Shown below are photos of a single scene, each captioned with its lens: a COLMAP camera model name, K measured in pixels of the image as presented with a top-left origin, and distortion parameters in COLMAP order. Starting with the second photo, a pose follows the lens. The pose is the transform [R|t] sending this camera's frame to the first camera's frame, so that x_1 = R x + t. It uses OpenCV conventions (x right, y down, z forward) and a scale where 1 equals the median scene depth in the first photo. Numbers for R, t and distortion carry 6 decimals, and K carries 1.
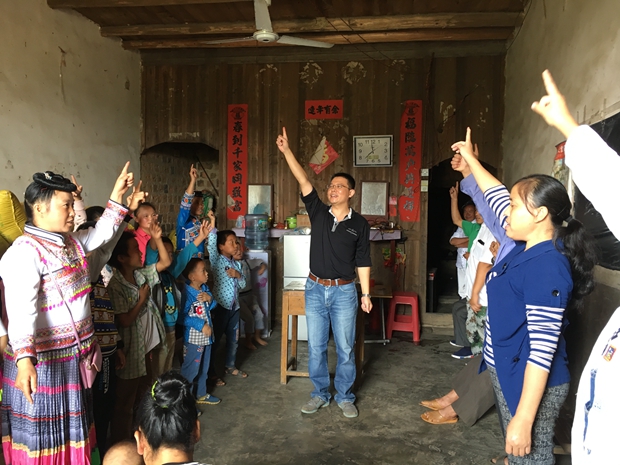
lens RADIAL K [[525.0, 0, 311.5], [0, 525.0, 230.0], [0, 0, 1]] dist [0.068663, -0.088313]
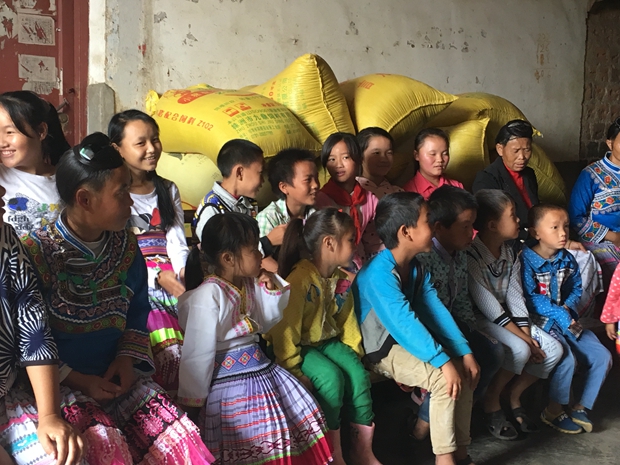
lens RADIAL K [[890.4, 0, 314.4], [0, 890.4, 230.3], [0, 0, 1]] dist [0.051483, 0.000000]
pose [[0.763731, 0.069892, -0.641740, 0.087938], [-0.039522, 0.997319, 0.061583, 0.042510], [0.644324, -0.021670, 0.764446, 0.082537]]
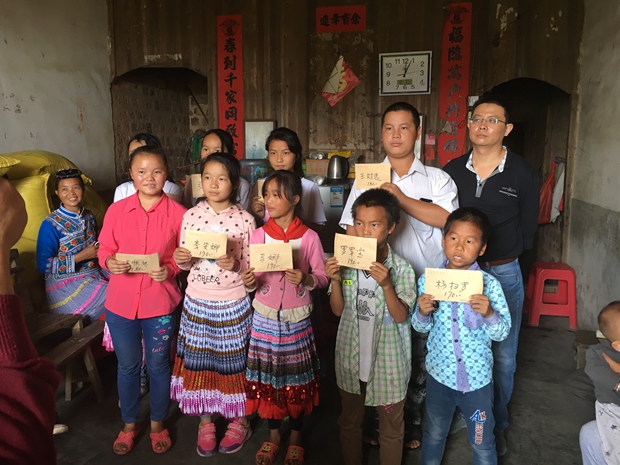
lens RADIAL K [[525.0, 0, 312.1], [0, 525.0, 234.1], [0, 0, 1]] dist [0.068663, -0.088313]
pose [[0.999399, -0.004934, -0.034301, 0.006855], [0.008903, 0.993145, 0.116549, -0.009277], [0.033491, -0.116784, 0.992592, 0.200865]]
